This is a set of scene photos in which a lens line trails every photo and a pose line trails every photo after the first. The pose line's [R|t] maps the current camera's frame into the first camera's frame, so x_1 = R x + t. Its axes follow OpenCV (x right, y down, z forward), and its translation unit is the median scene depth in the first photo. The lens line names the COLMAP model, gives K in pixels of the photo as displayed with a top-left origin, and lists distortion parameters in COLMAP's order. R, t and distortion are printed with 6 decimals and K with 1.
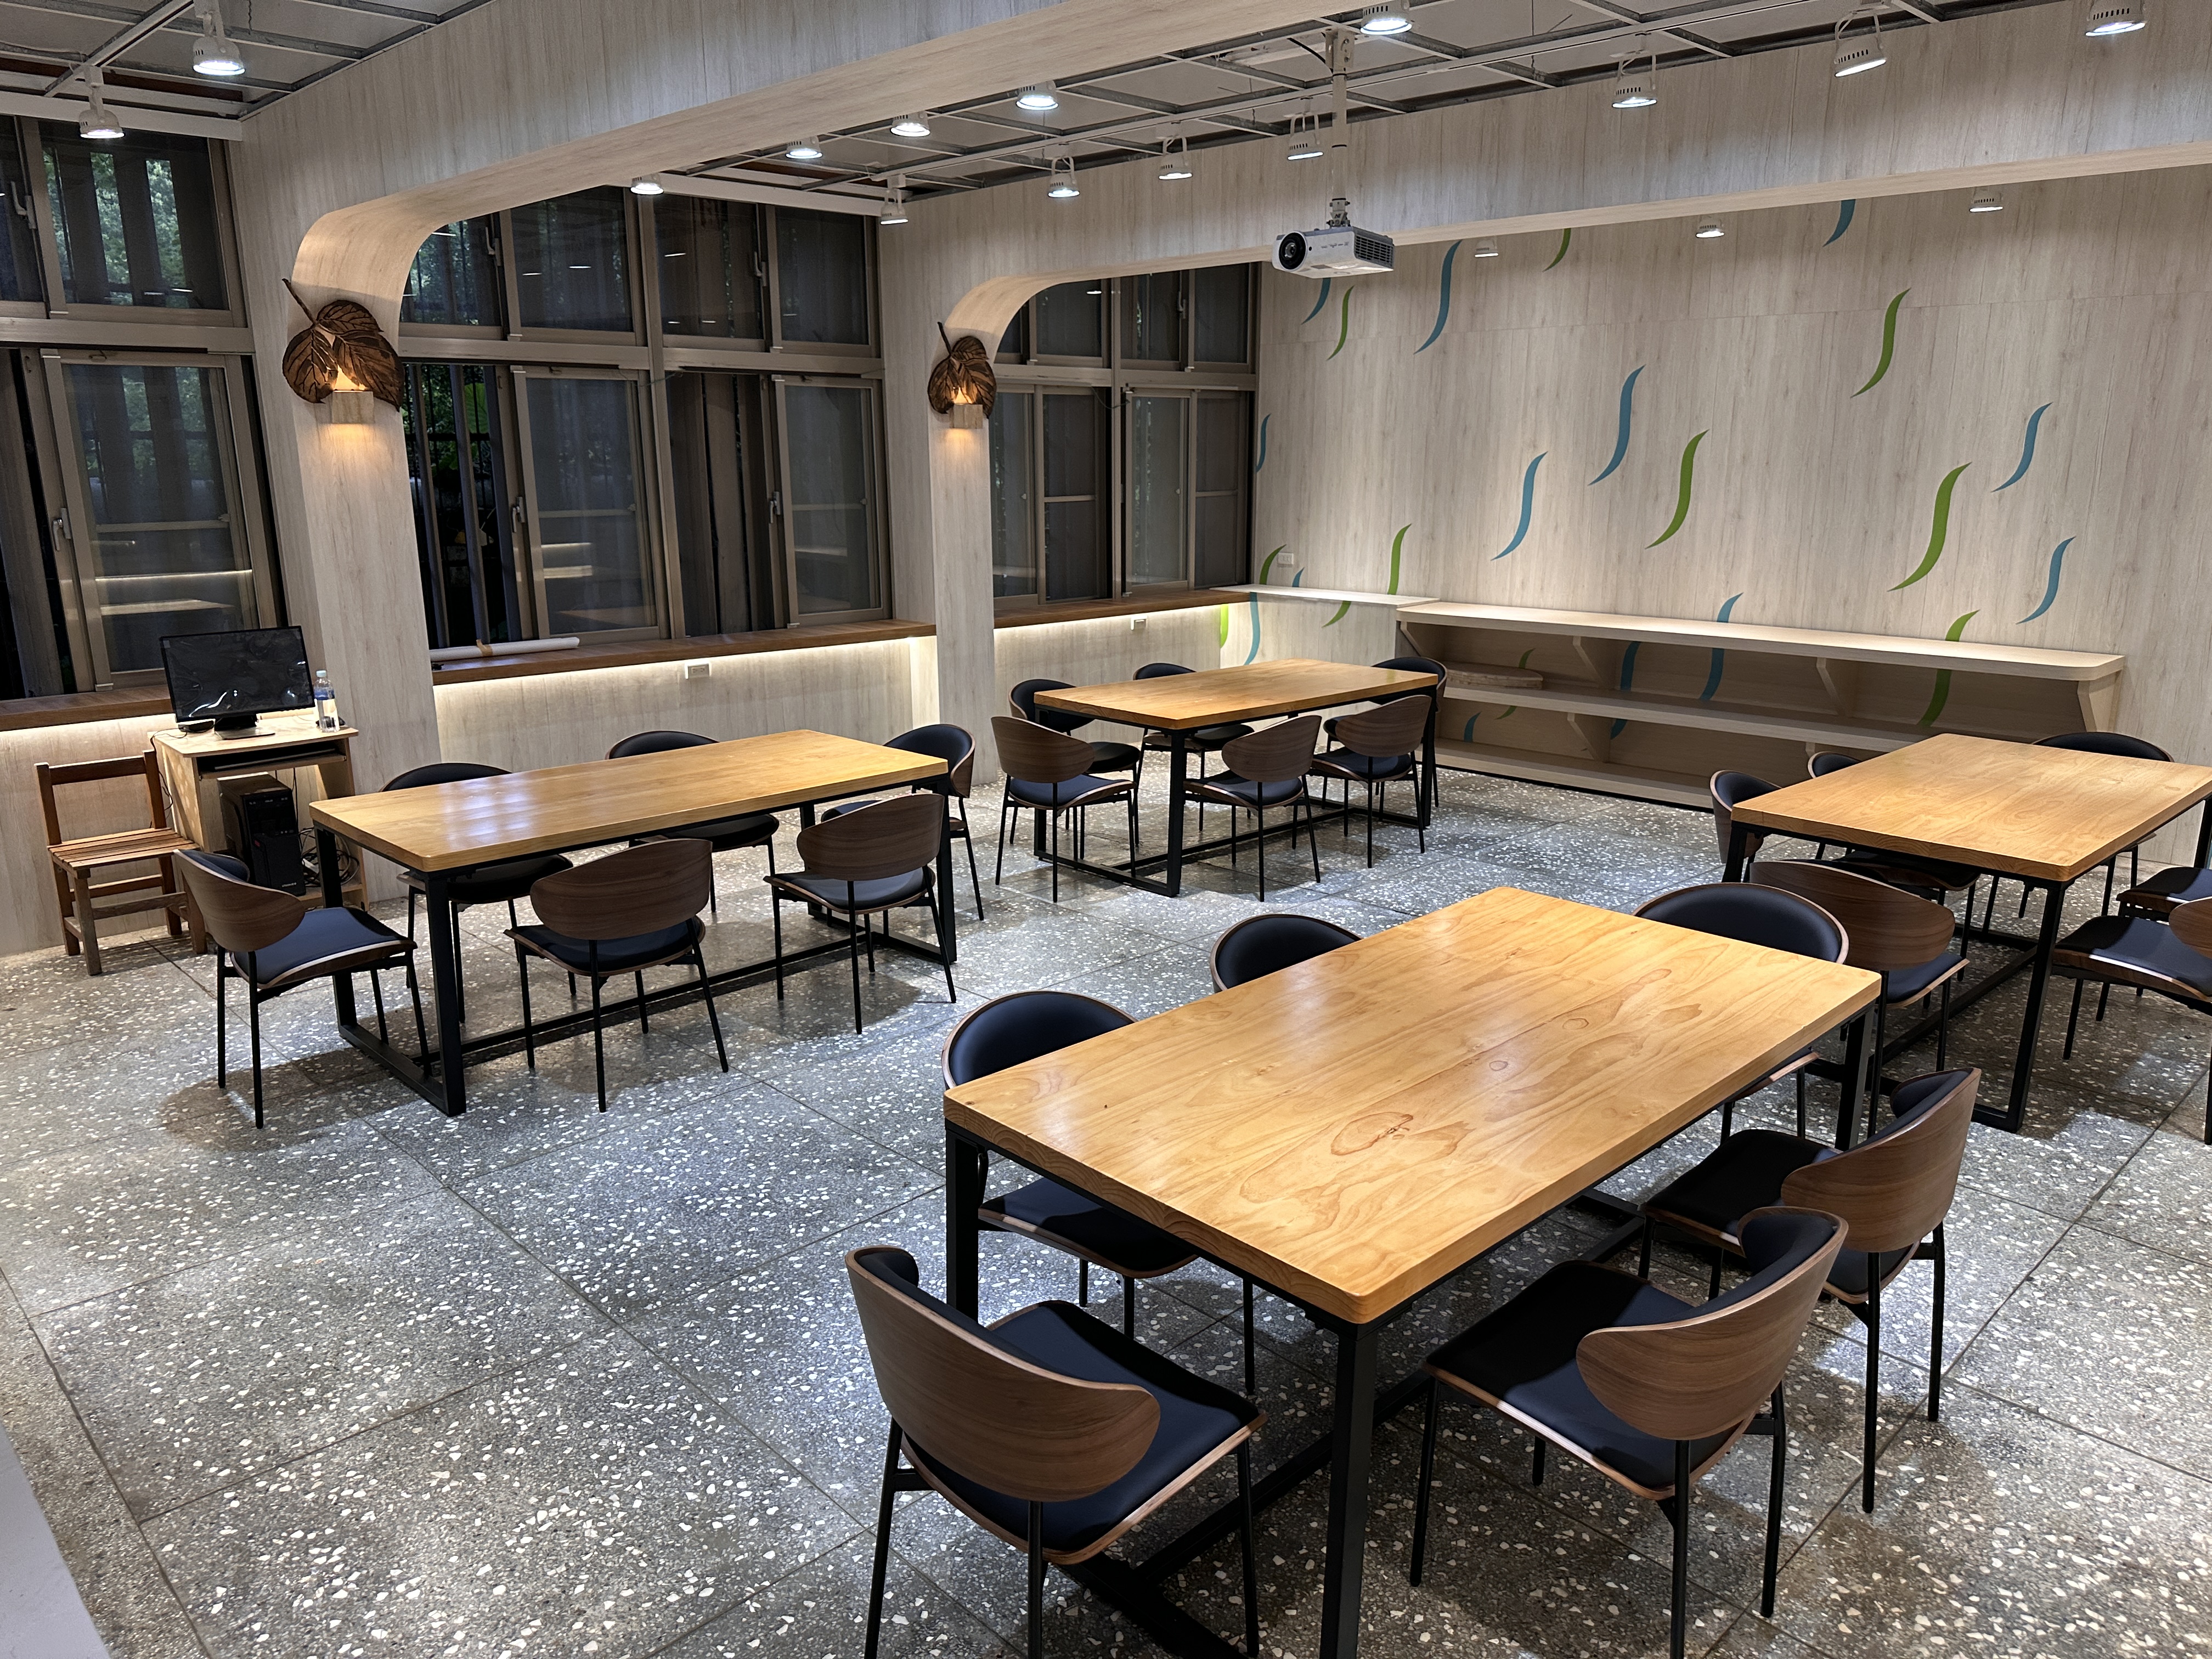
lens RADIAL K [[1551.9, 0, 1115.1], [0, 1551.9, 836.1], [0, 0, 1]] dist [0.182575, -0.318080]
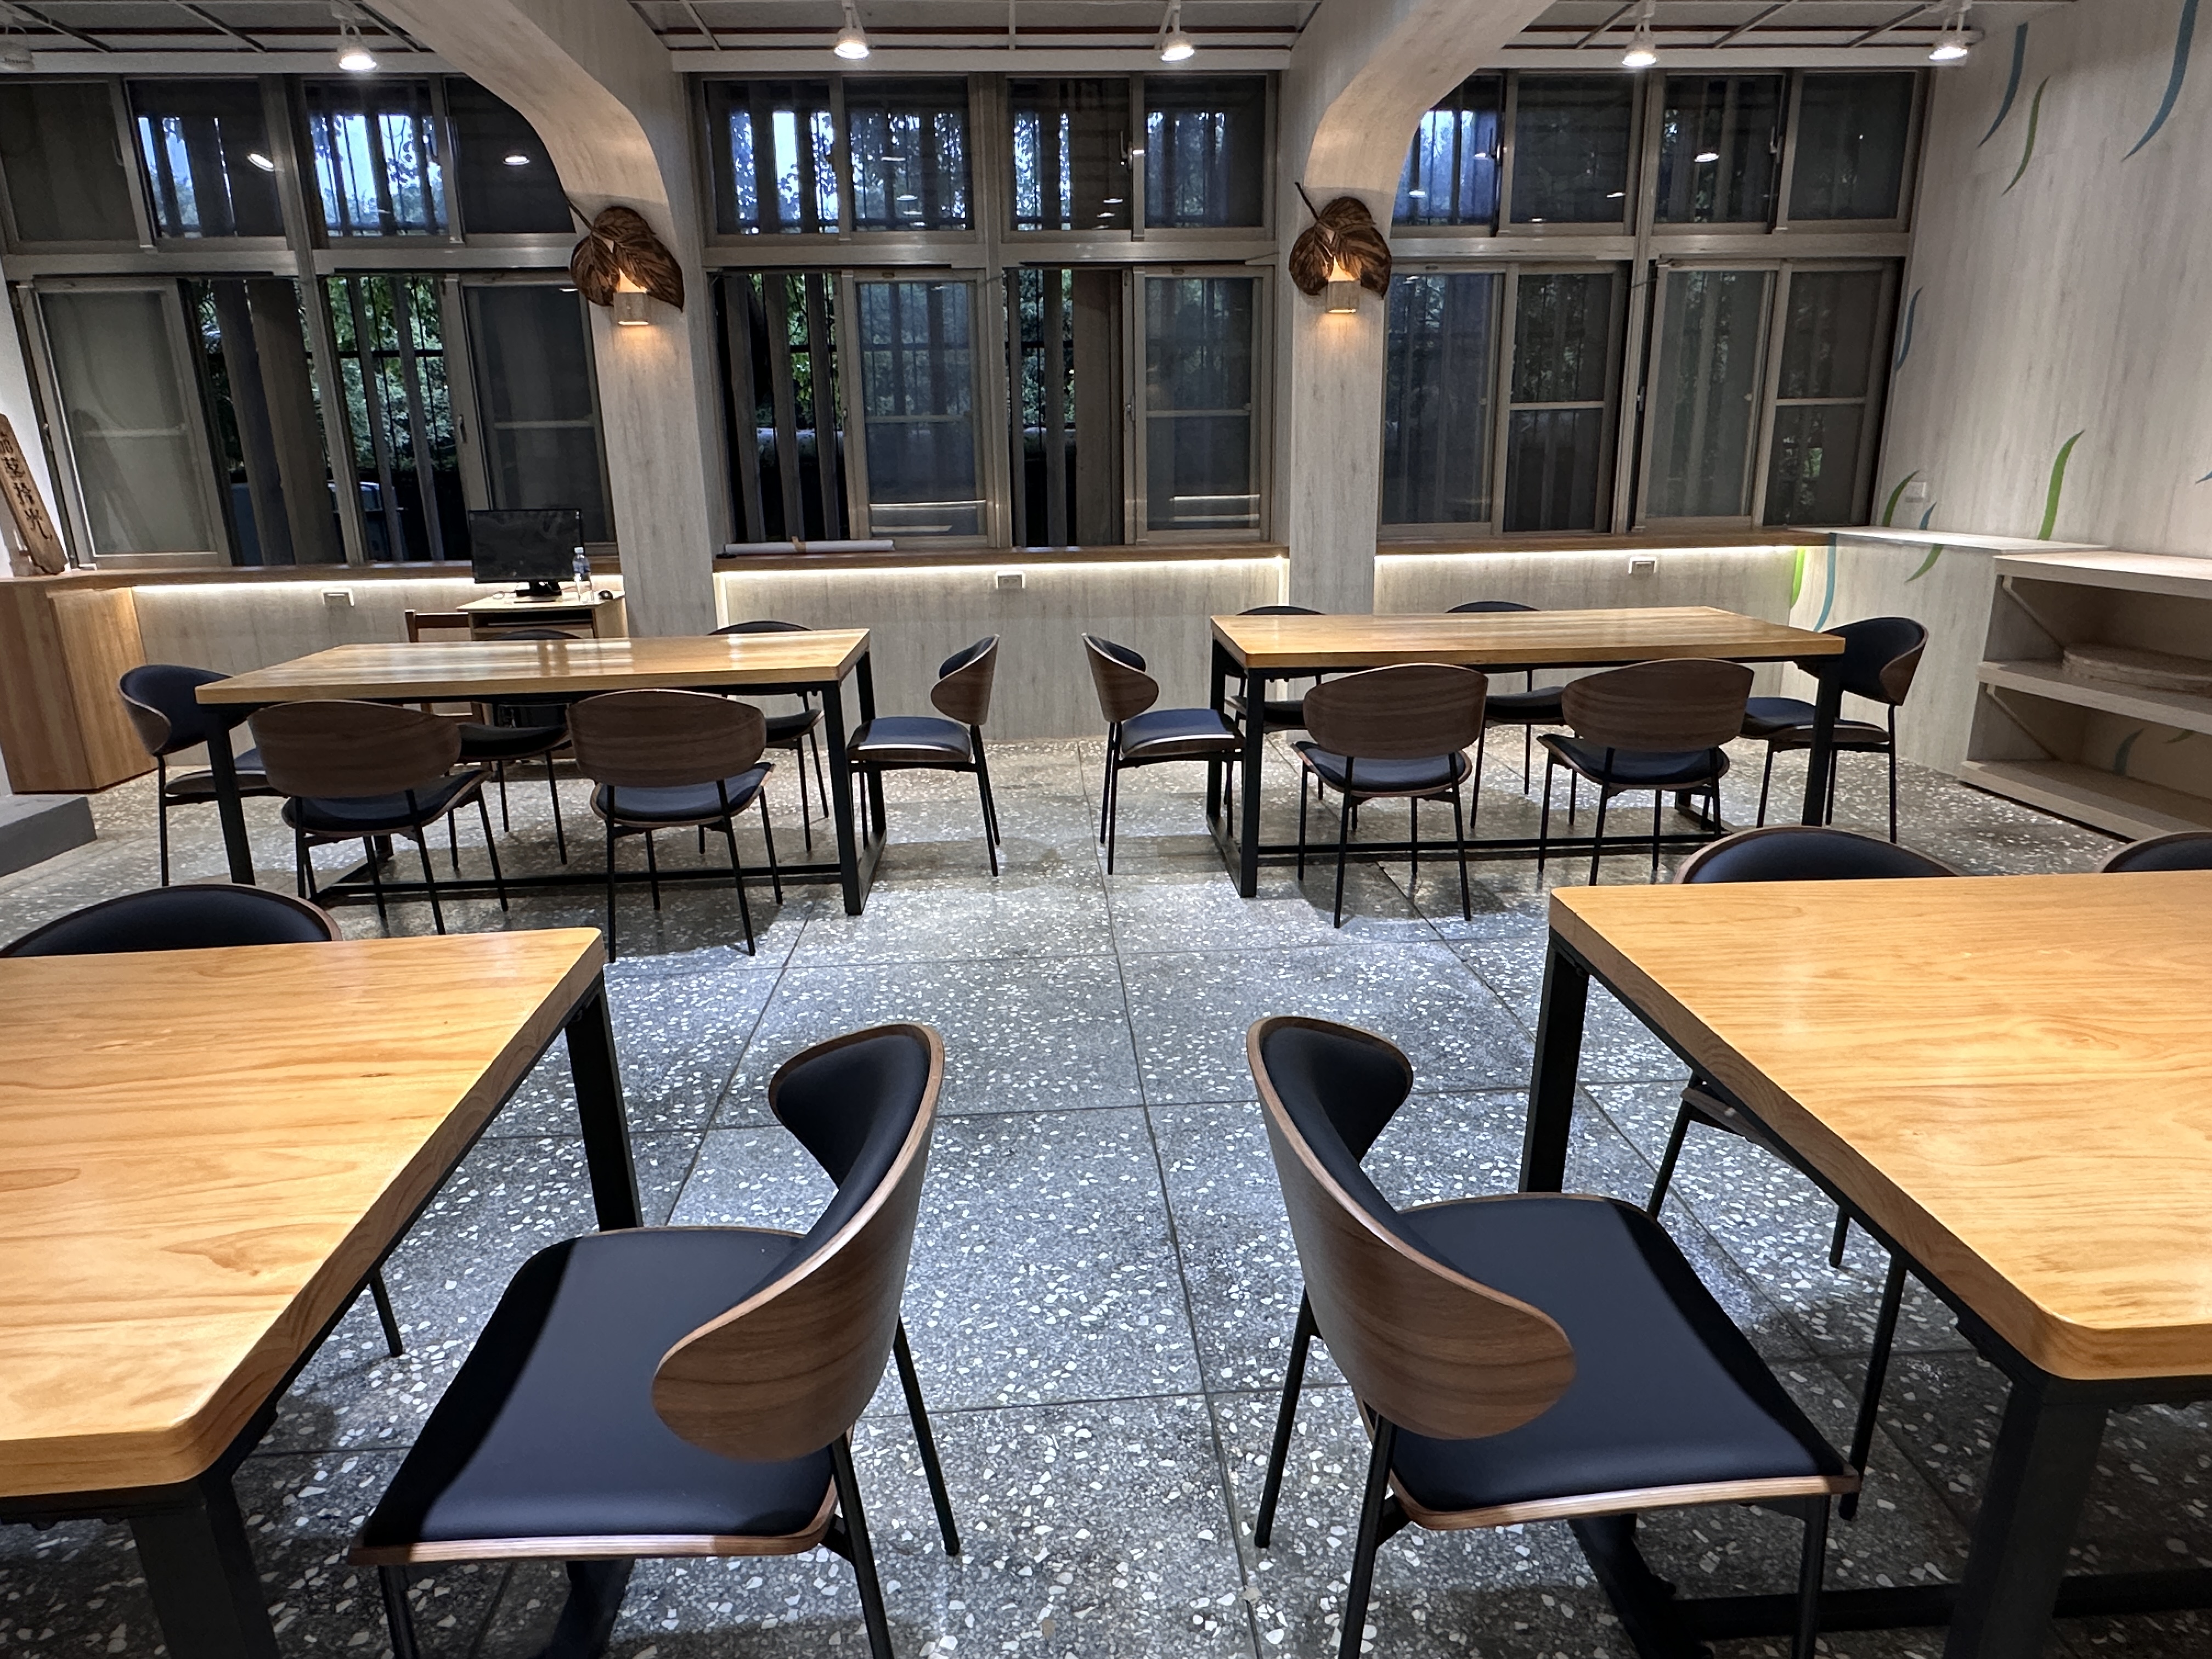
lens RADIAL K [[1345.8, 0, 1099.1], [0, 1345.8, 844.2], [0, 0, 1]] dist [-0.002904, 0.001410]
pose [[0.756701, 0.168804, -0.631593, 0.333876], [-0.142750, 0.985441, 0.092351, -0.030113], [0.637987, 0.020278, 0.769781, 0.405429]]
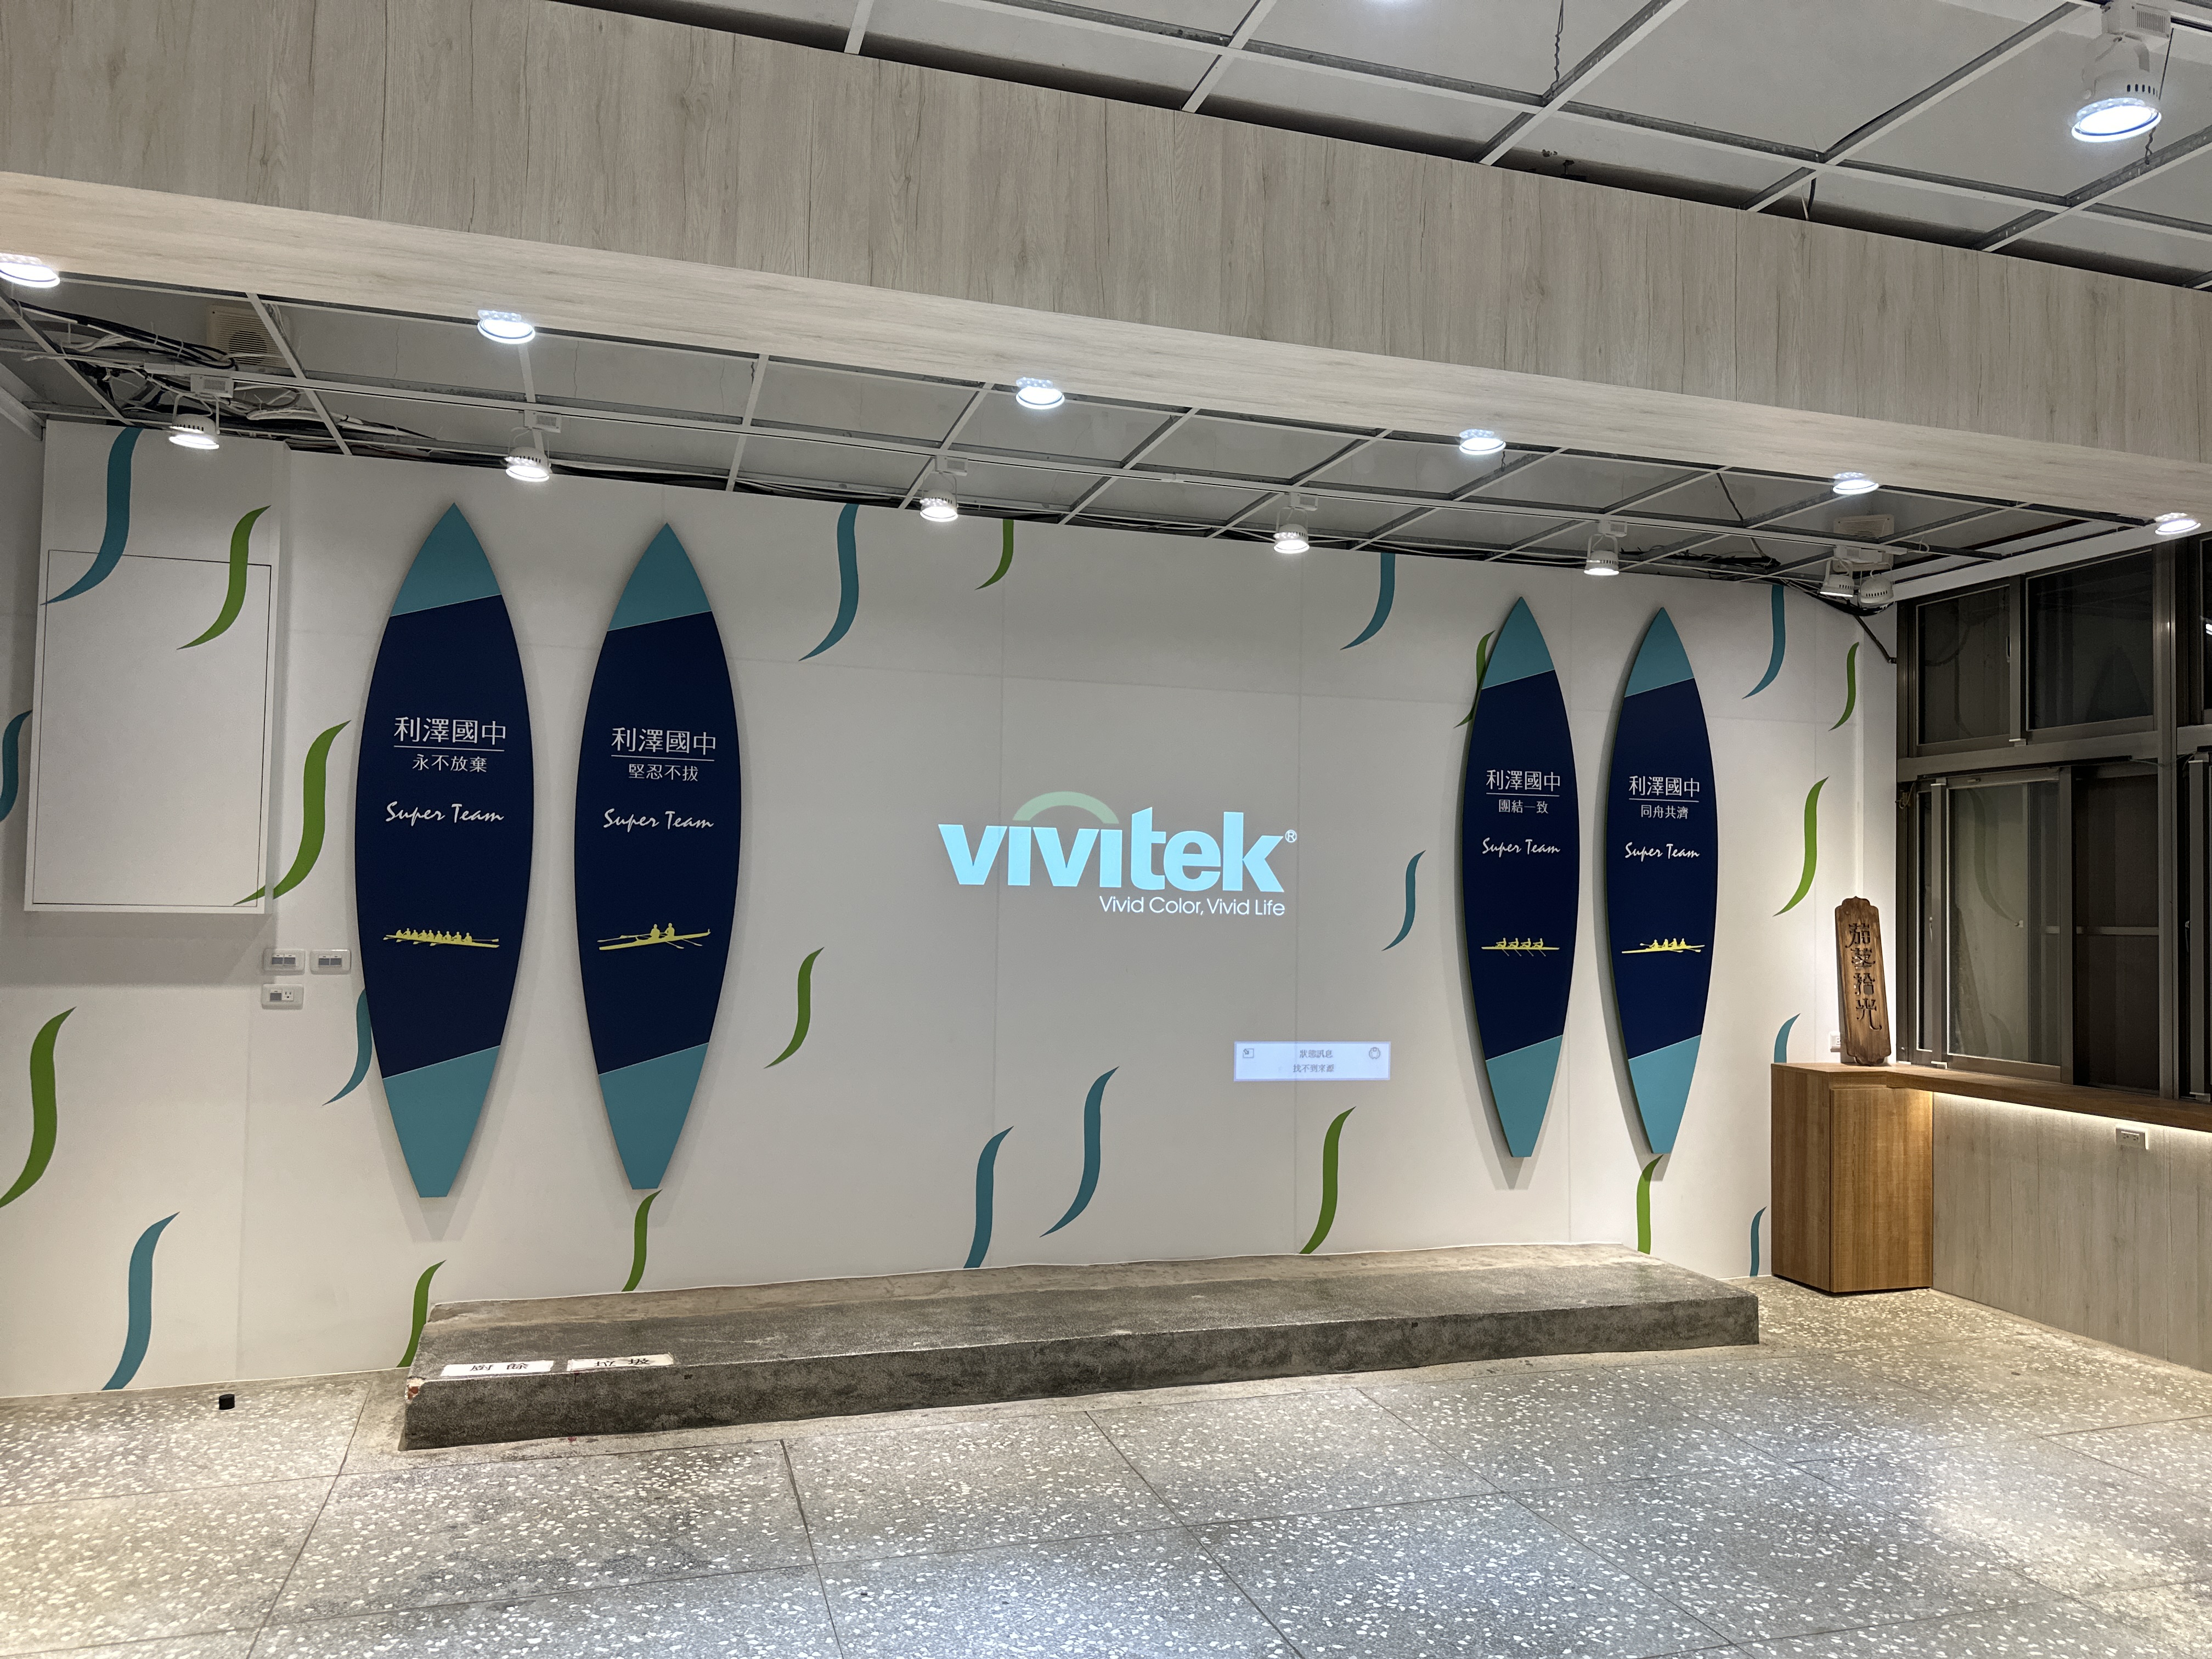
lens RADIAL K [[1551.9, 0, 1115.1], [0, 1551.9, 836.1], [0, 0, 1]] dist [0.182575, -0.318080]
pose [[-0.450103, -0.043236, -0.891930, 0.352820], [-0.237112, 0.968759, 0.072695, -0.116489], [0.860921, 0.244208, -0.446293, 0.620696]]
